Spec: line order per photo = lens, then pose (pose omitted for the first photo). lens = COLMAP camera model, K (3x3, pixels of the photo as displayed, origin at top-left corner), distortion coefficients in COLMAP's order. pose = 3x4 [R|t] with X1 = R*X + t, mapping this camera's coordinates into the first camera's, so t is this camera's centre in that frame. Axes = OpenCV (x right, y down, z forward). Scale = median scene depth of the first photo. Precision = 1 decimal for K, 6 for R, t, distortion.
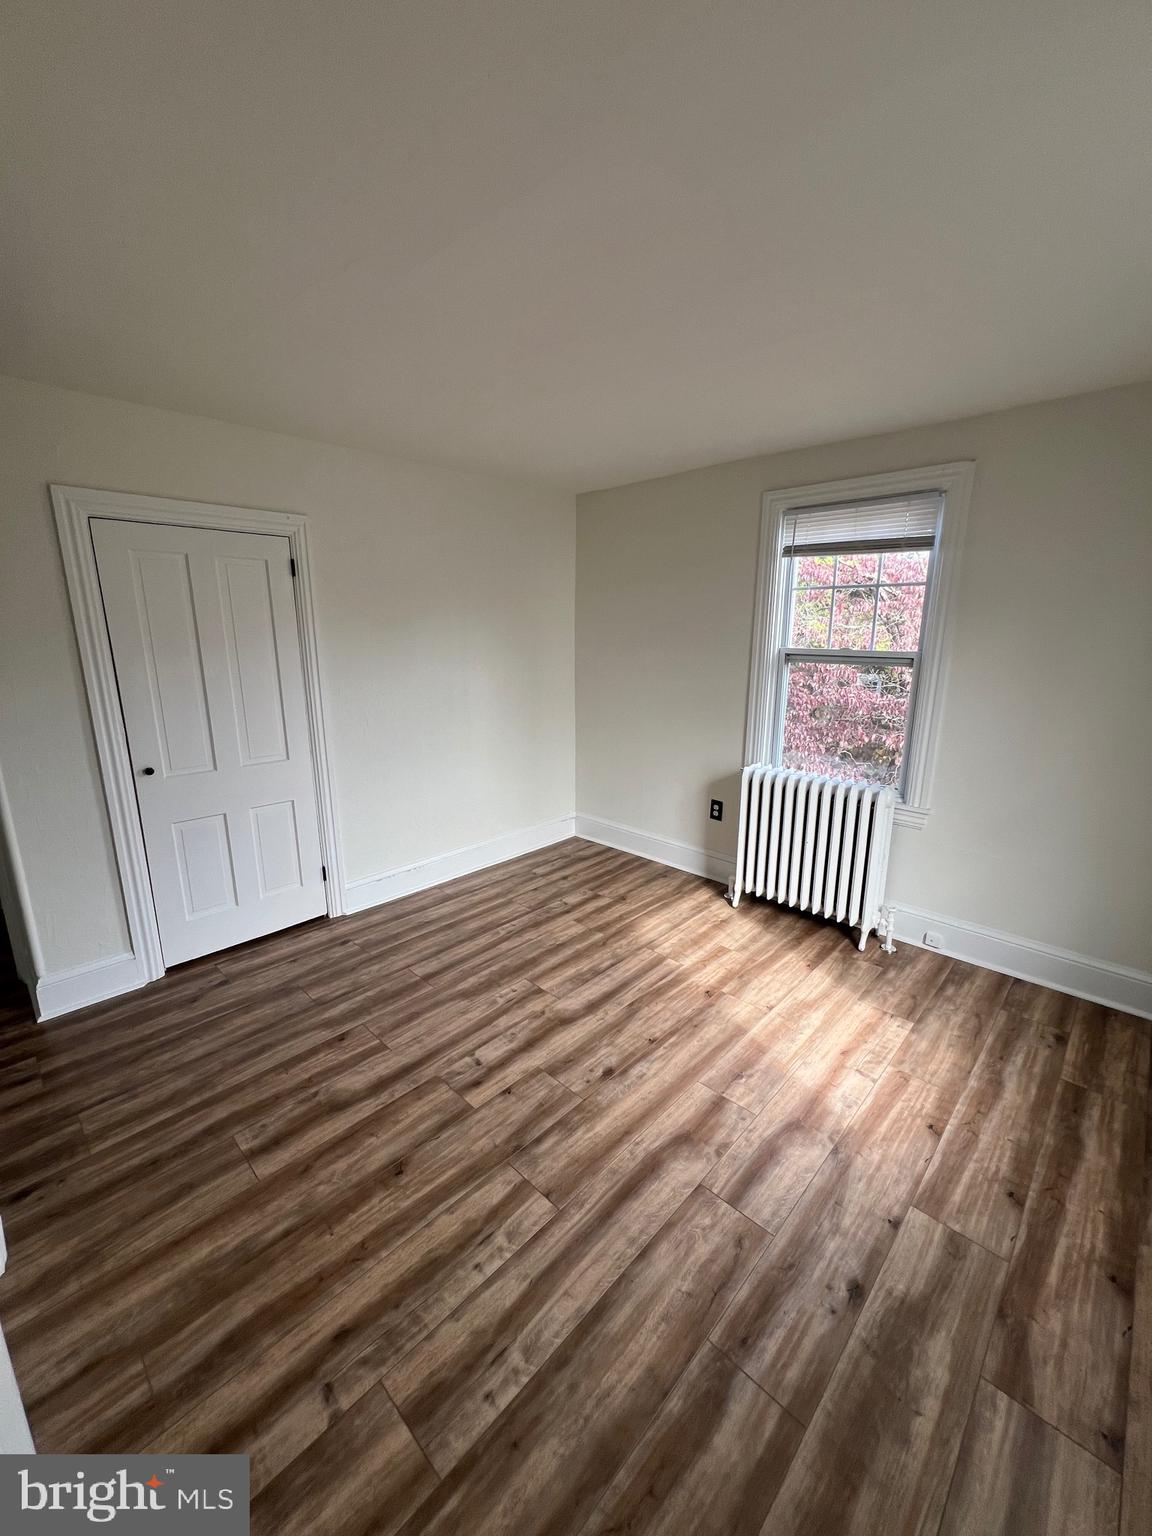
lens RADIAL K [[616.0, 0, 571.6], [0, 616.0, 778.9], [0, 0, 1]] dist [-0.000564, 0.000155]
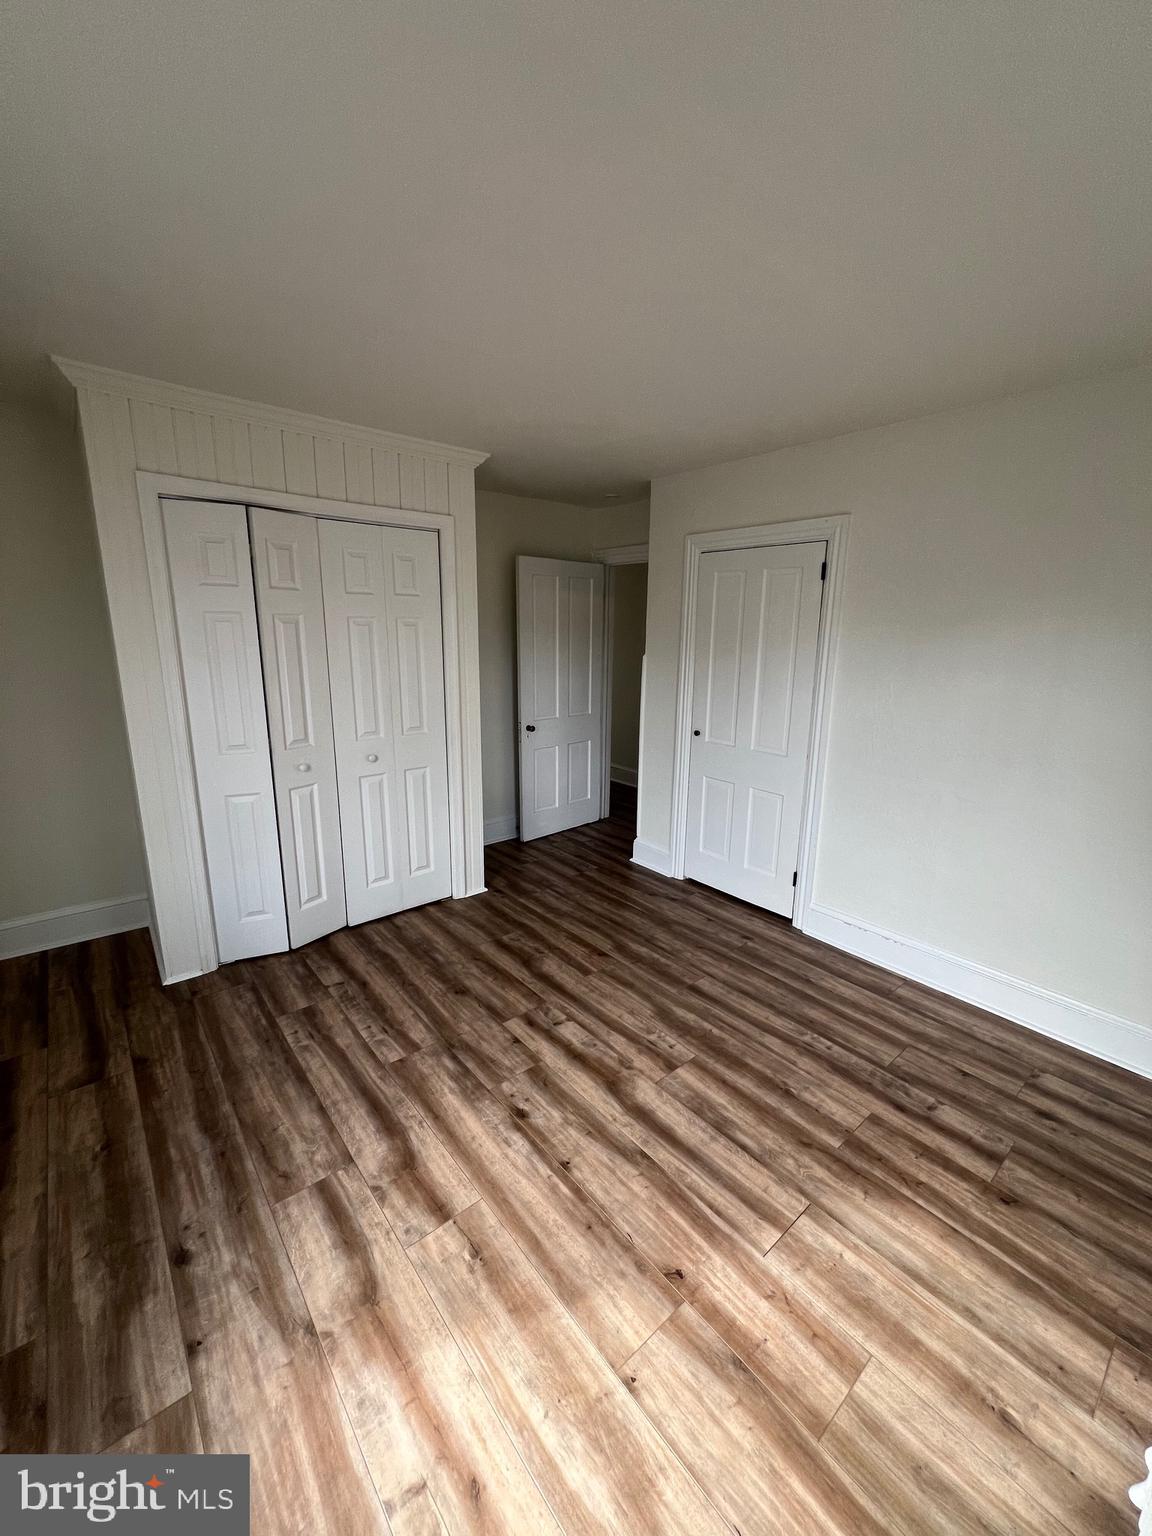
lens RADIAL K [[616.0, 0, 583.3], [0, 616.0, 764.9], [0, 0, 1]] dist [-0.000564, 0.000155]
pose [[-0.105130, 0.215075, -0.970923, 0.798384], [-0.256605, 0.937403, 0.235434, -0.234537], [0.960782, 0.273894, -0.043360, 0.963046]]
